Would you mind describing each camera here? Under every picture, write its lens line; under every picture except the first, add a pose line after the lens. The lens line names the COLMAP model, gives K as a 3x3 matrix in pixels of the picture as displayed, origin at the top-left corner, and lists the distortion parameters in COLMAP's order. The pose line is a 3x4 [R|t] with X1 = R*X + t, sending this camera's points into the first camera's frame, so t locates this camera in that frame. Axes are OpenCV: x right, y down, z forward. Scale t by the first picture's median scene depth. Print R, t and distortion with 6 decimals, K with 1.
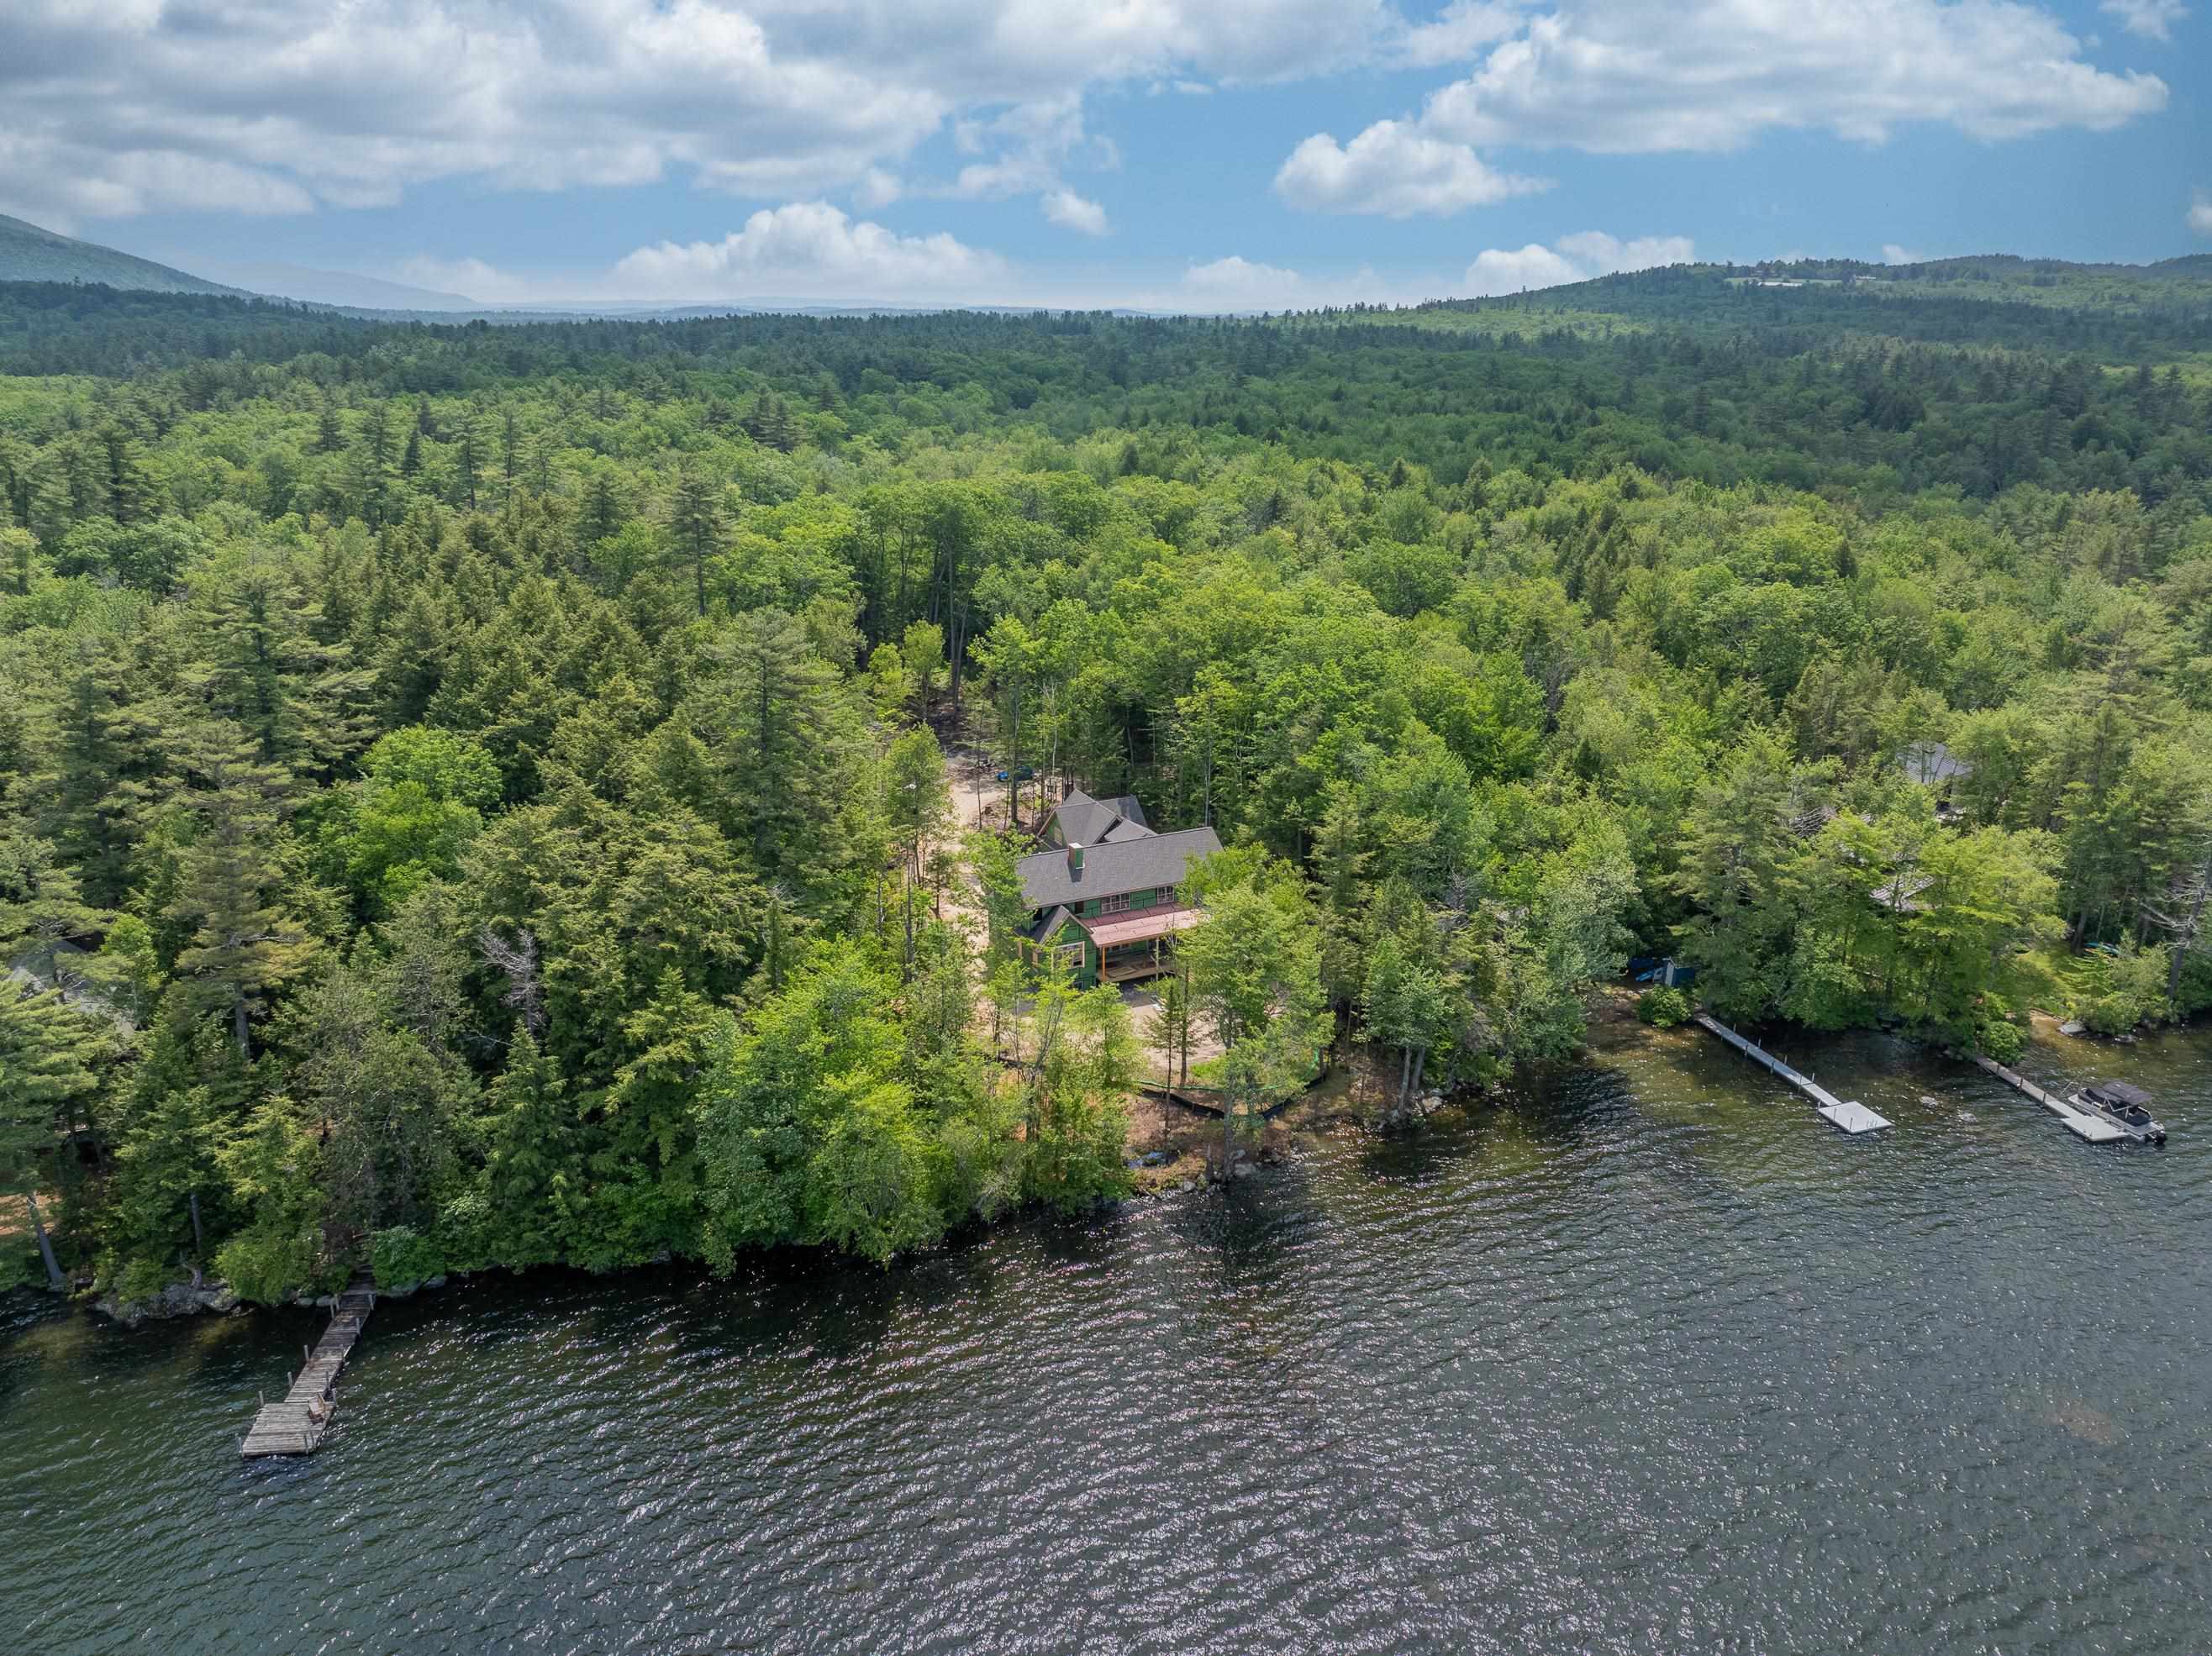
lens RADIAL K [[1576.6, 0, 1106.0], [0, 1576.6, 829.7], [0, 0, 1]] dist [-0.051434, 0.020773]
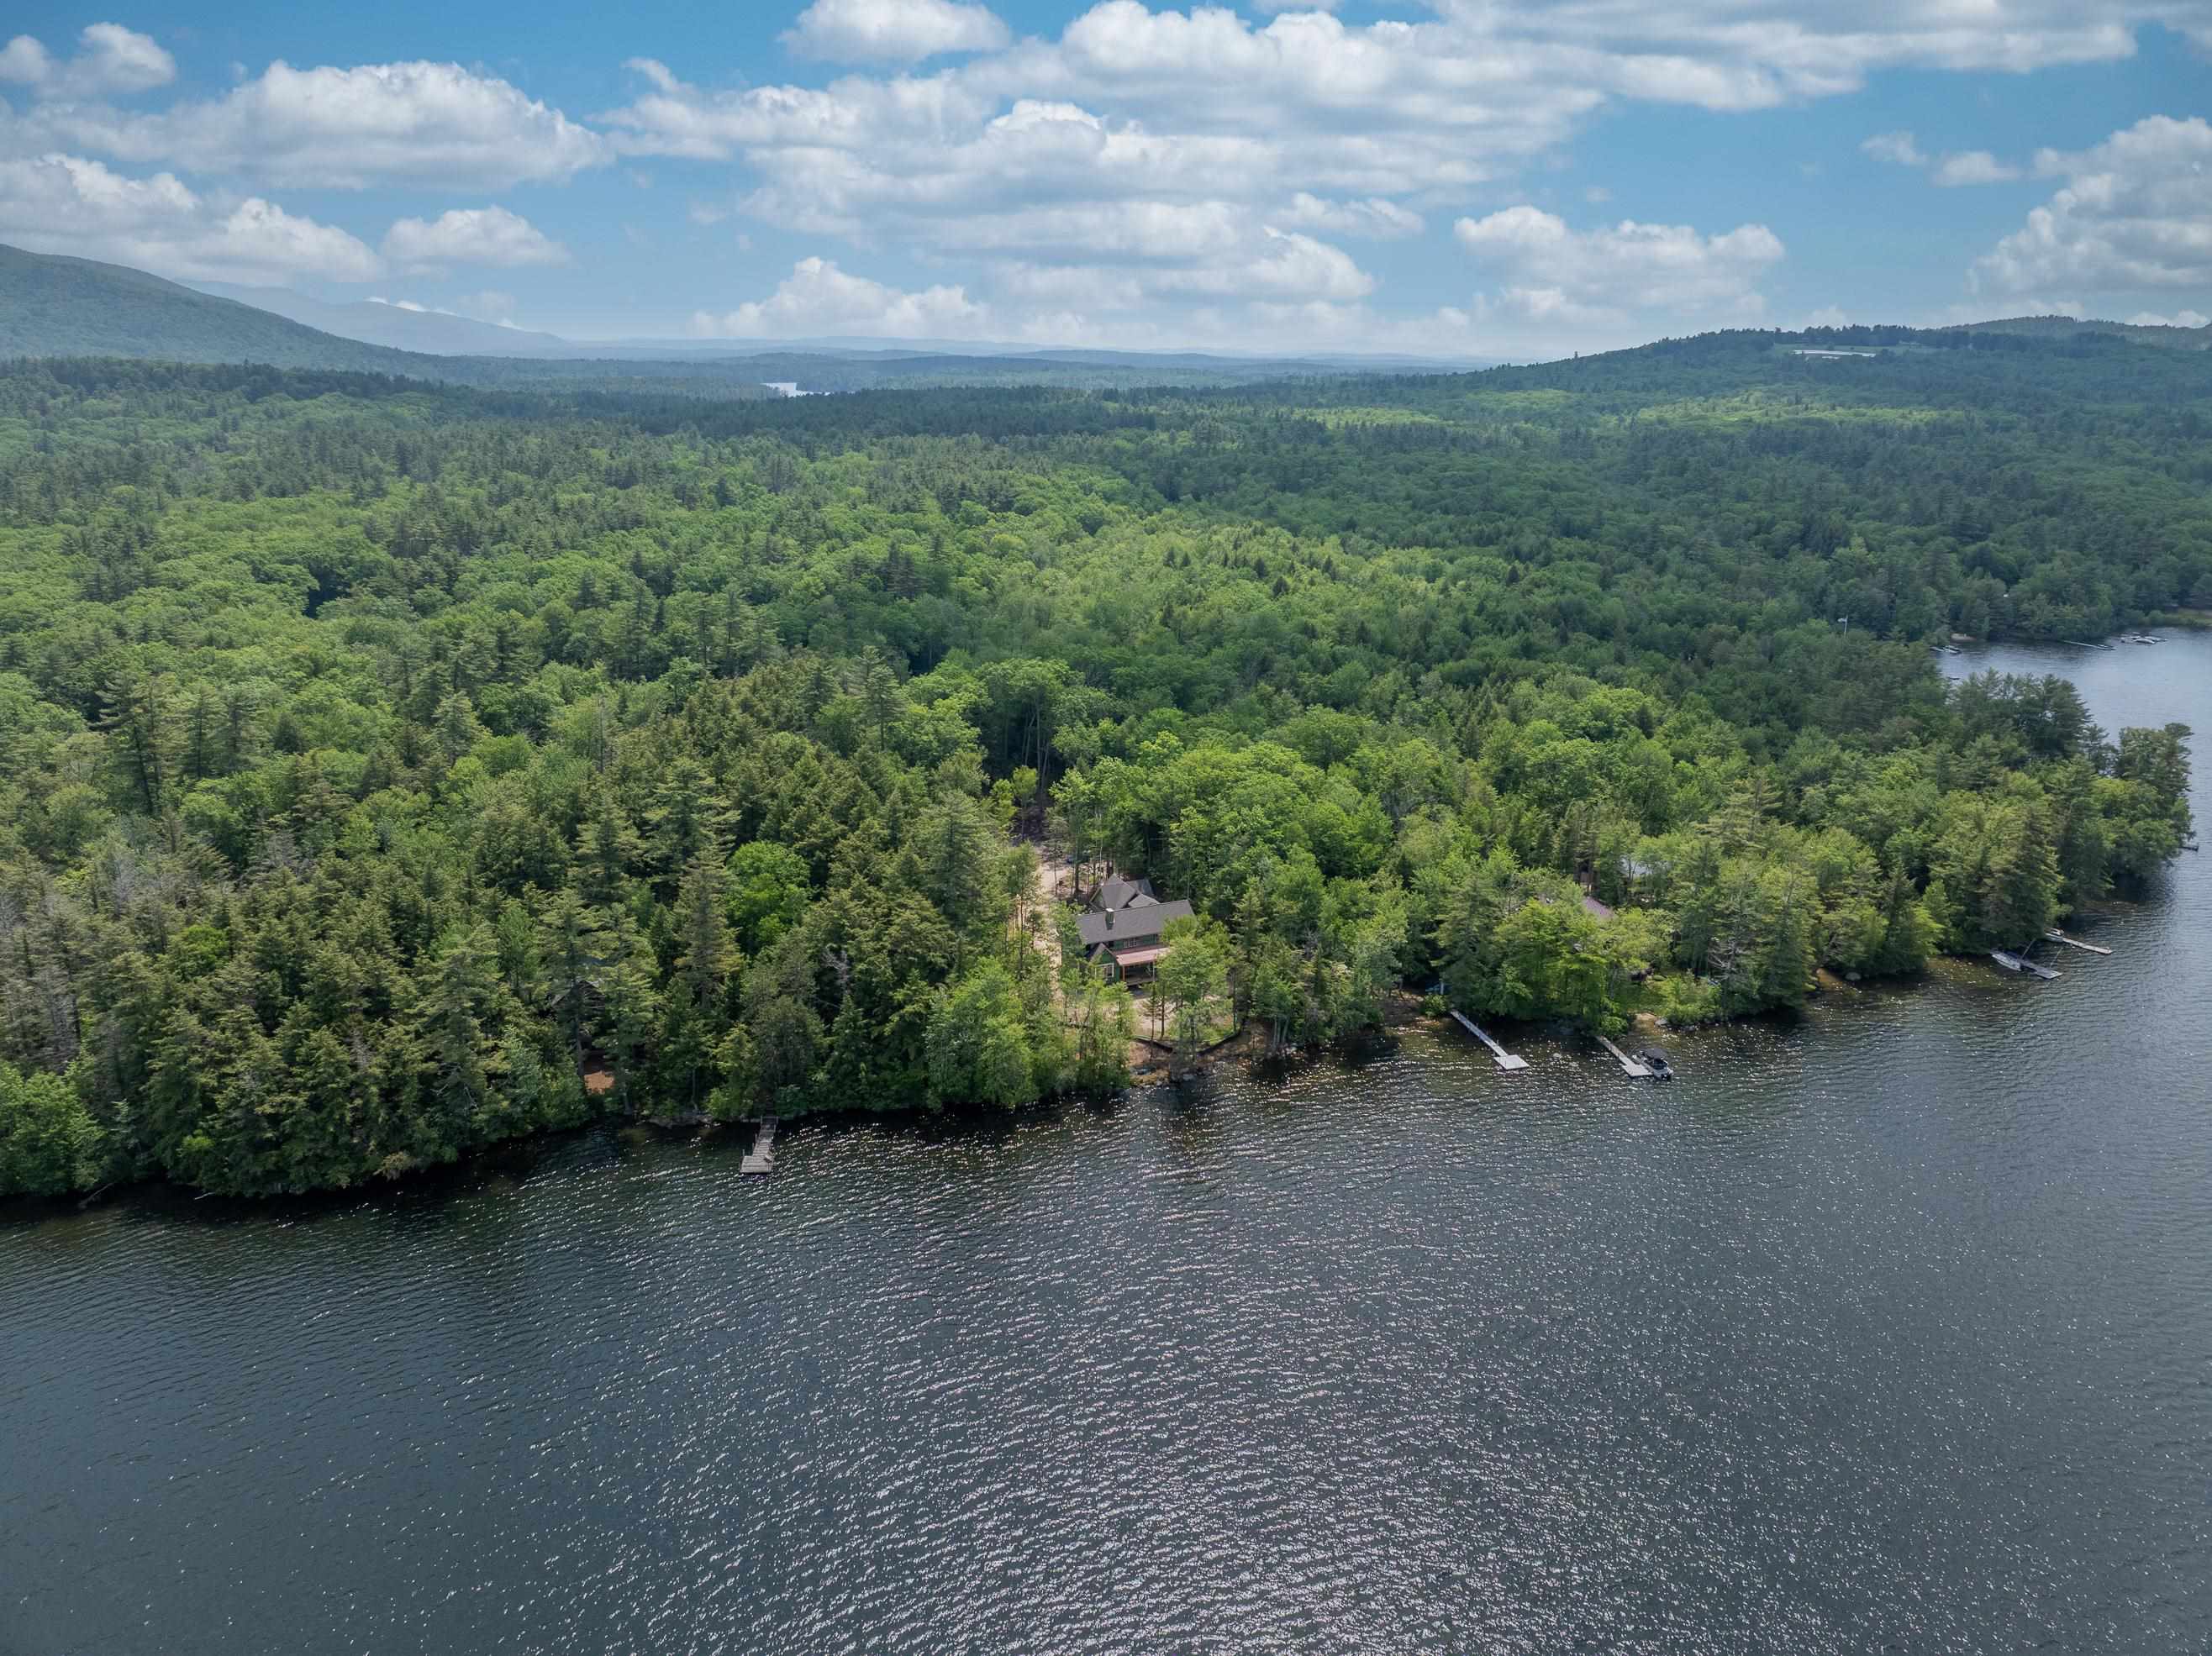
lens RADIAL K [[1576.6, 0, 1097.5], [0, 1576.6, 827.0], [0, 0, 1]] dist [-0.051434, 0.020773]
pose [[0.998786, 0.015045, -0.046898, 0.056865], [-0.016142, 0.999603, -0.023100, -0.049367], [0.046532, 0.023829, 0.998633, -0.928135]]
